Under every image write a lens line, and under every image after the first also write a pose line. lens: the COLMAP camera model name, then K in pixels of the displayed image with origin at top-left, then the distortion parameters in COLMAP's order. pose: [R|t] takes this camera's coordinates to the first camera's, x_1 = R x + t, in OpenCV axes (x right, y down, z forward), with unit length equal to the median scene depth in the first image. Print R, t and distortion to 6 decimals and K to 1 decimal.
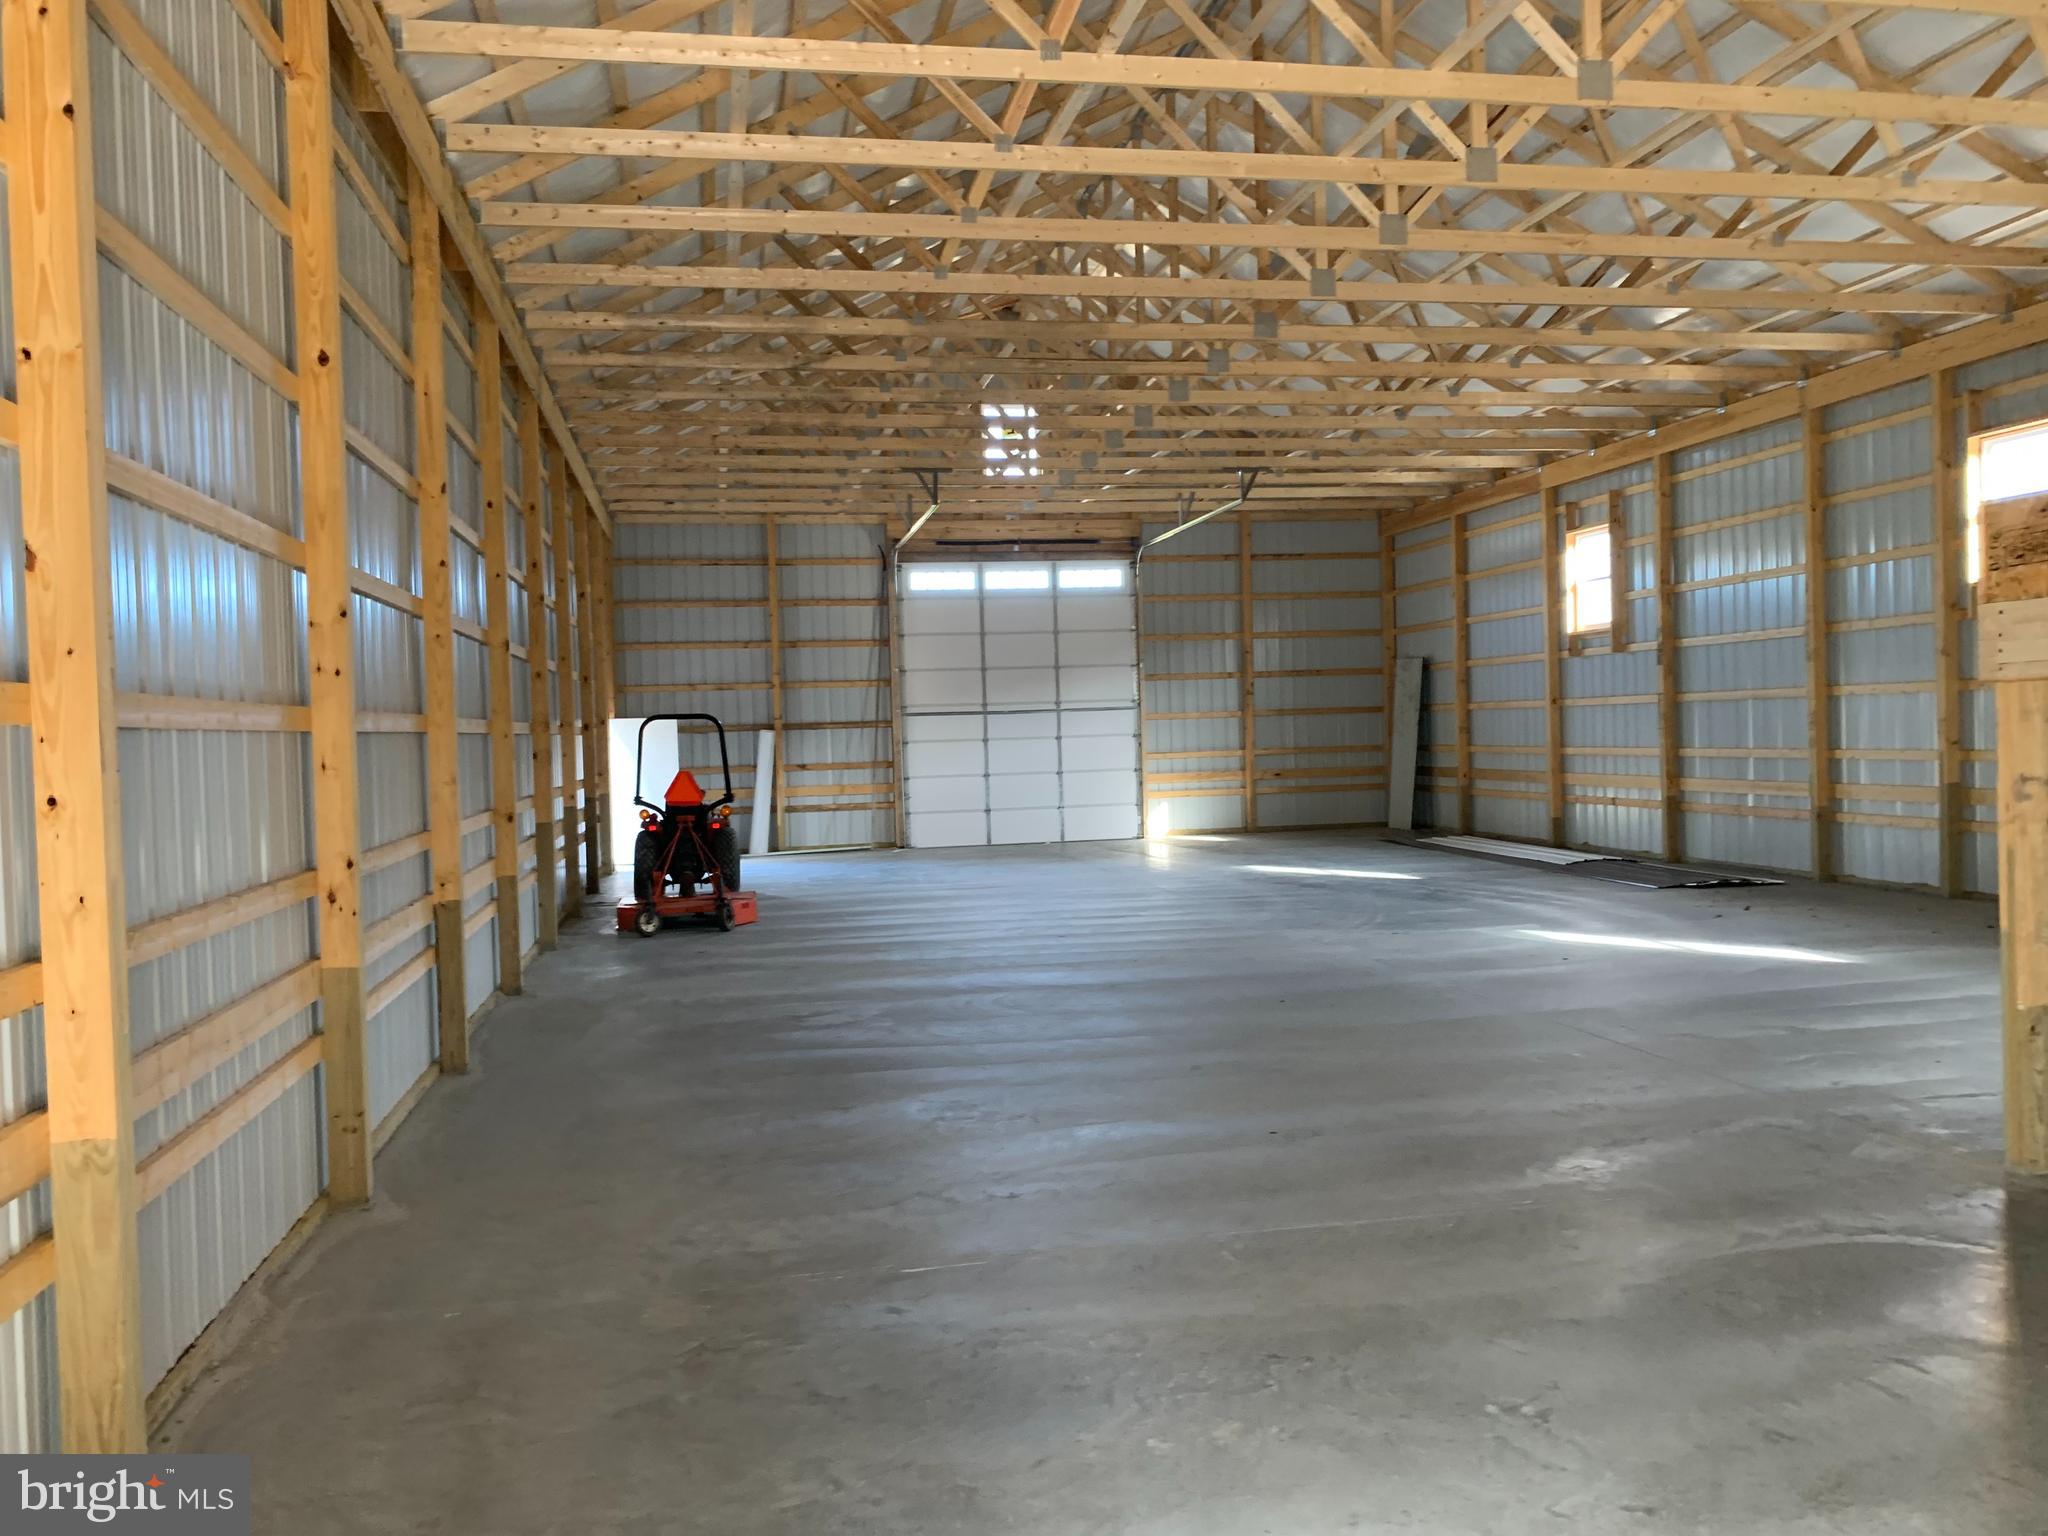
lens RADIAL K [[1566.0, 0, 1013.0], [0, 1566.0, 758.3], [0, 0, 1]] dist [0.023482, -0.022227]
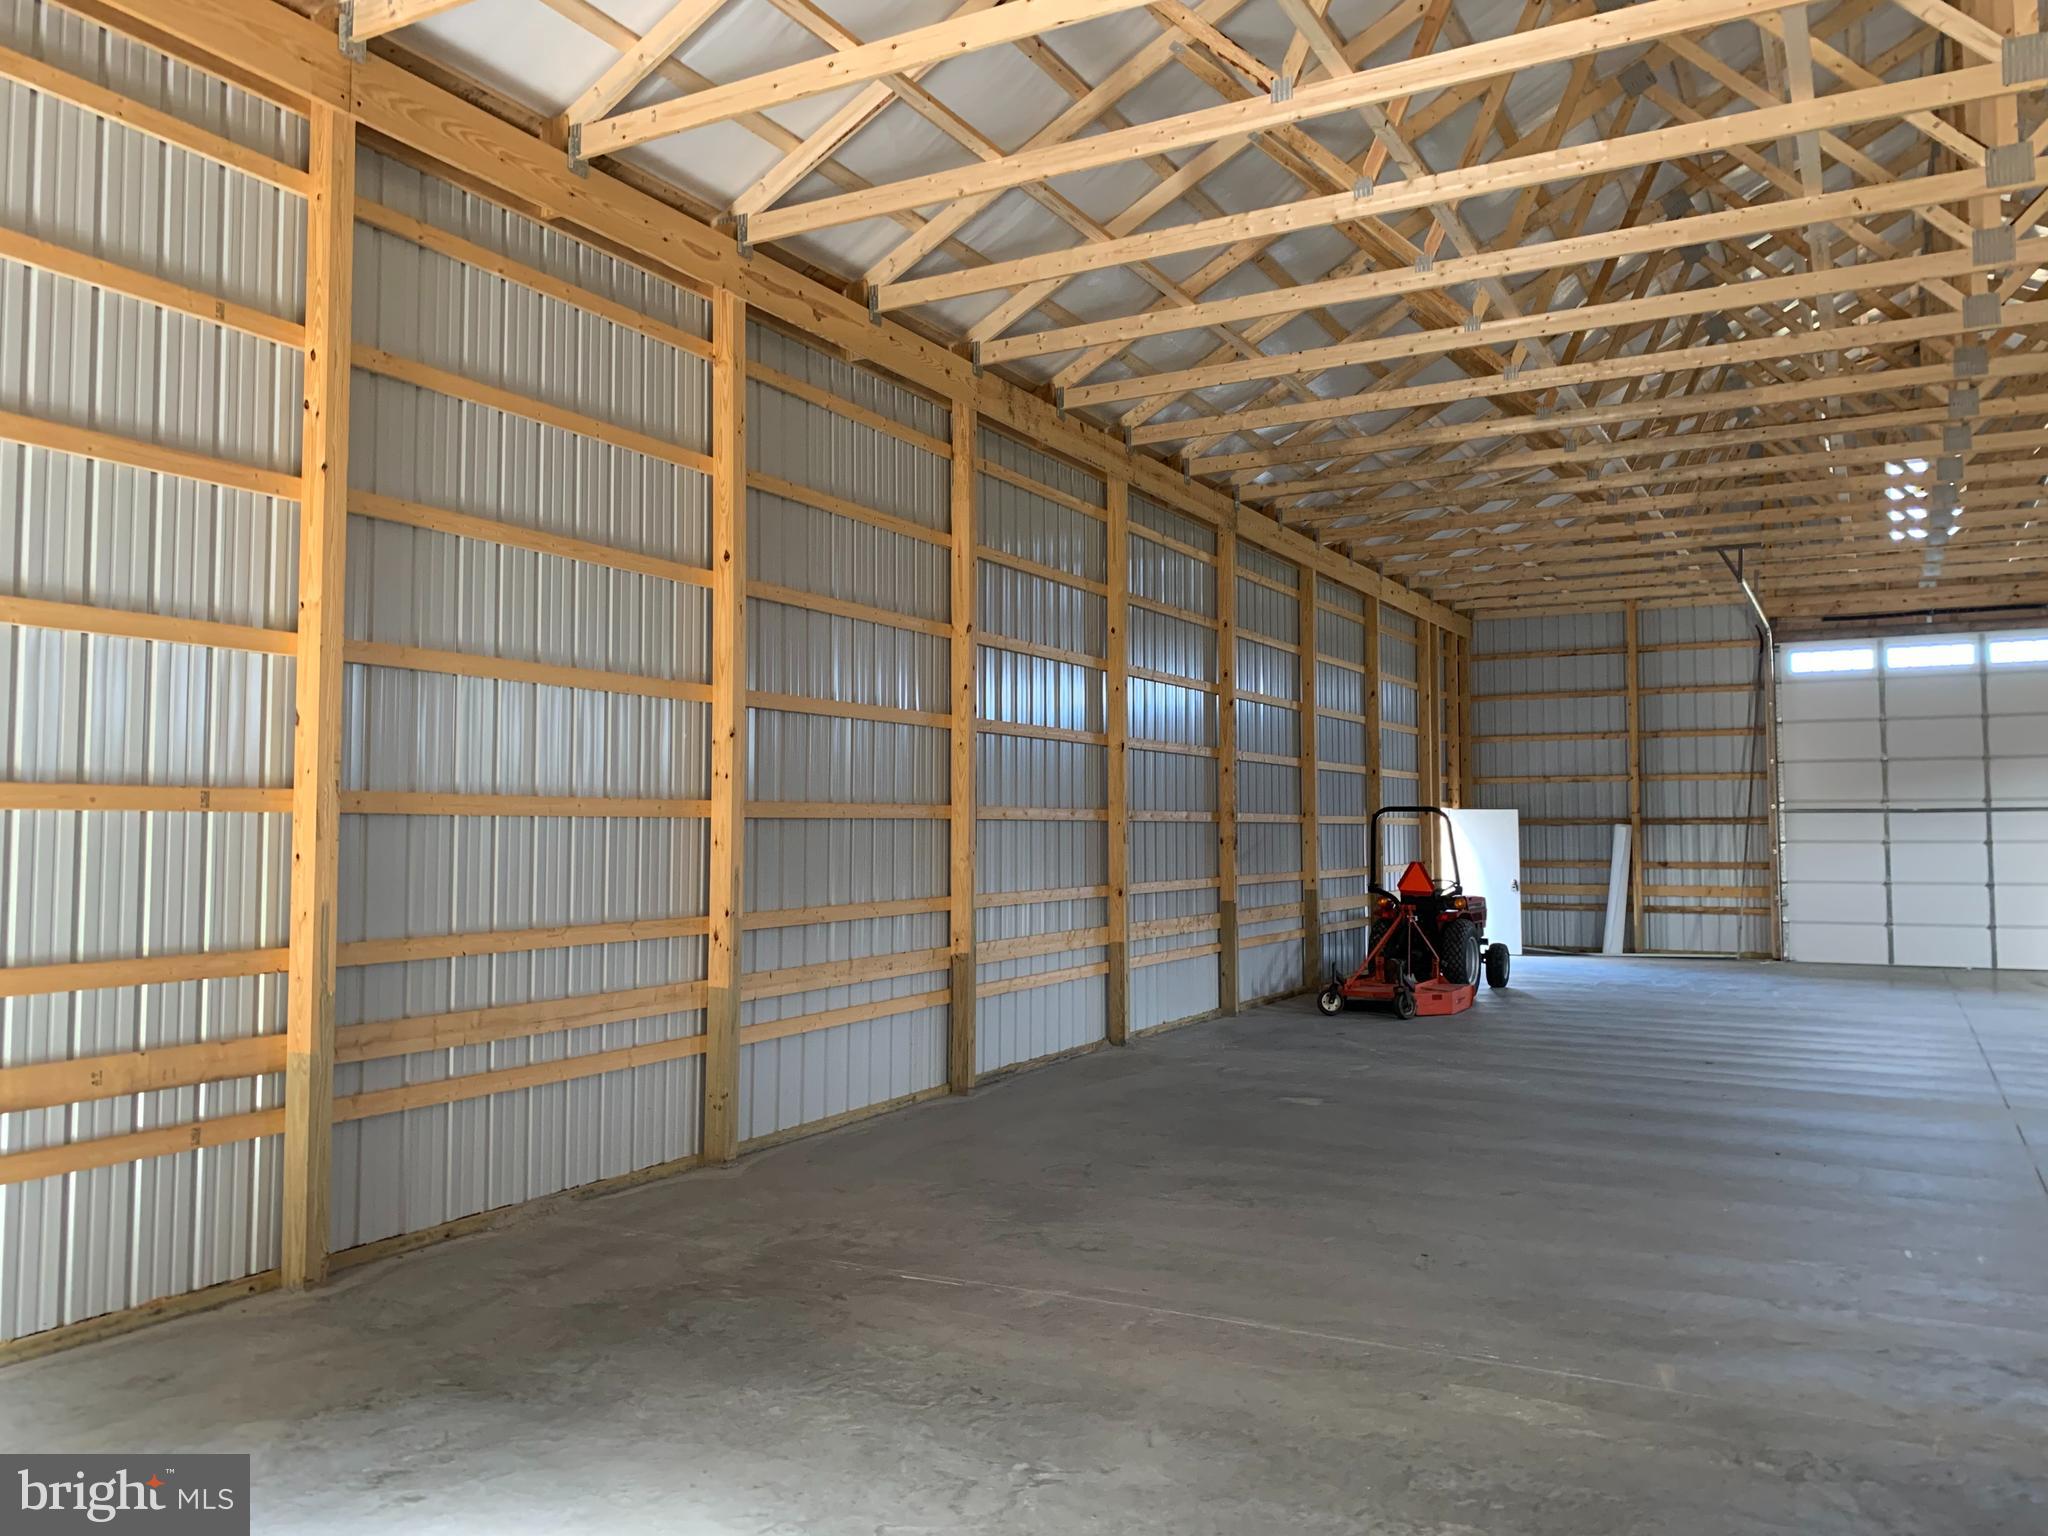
lens RADIAL K [[1557.0, 0, 1016.3], [0, 1557.0, 740.5], [0, 0, 1]] dist [0.083468, -0.119313]
pose [[0.773636, -0.009183, -0.633564, 0.362996], [-0.032457, 0.998008, -0.054099, -0.011054], [0.632799, 0.062416, 0.771797, 0.043704]]
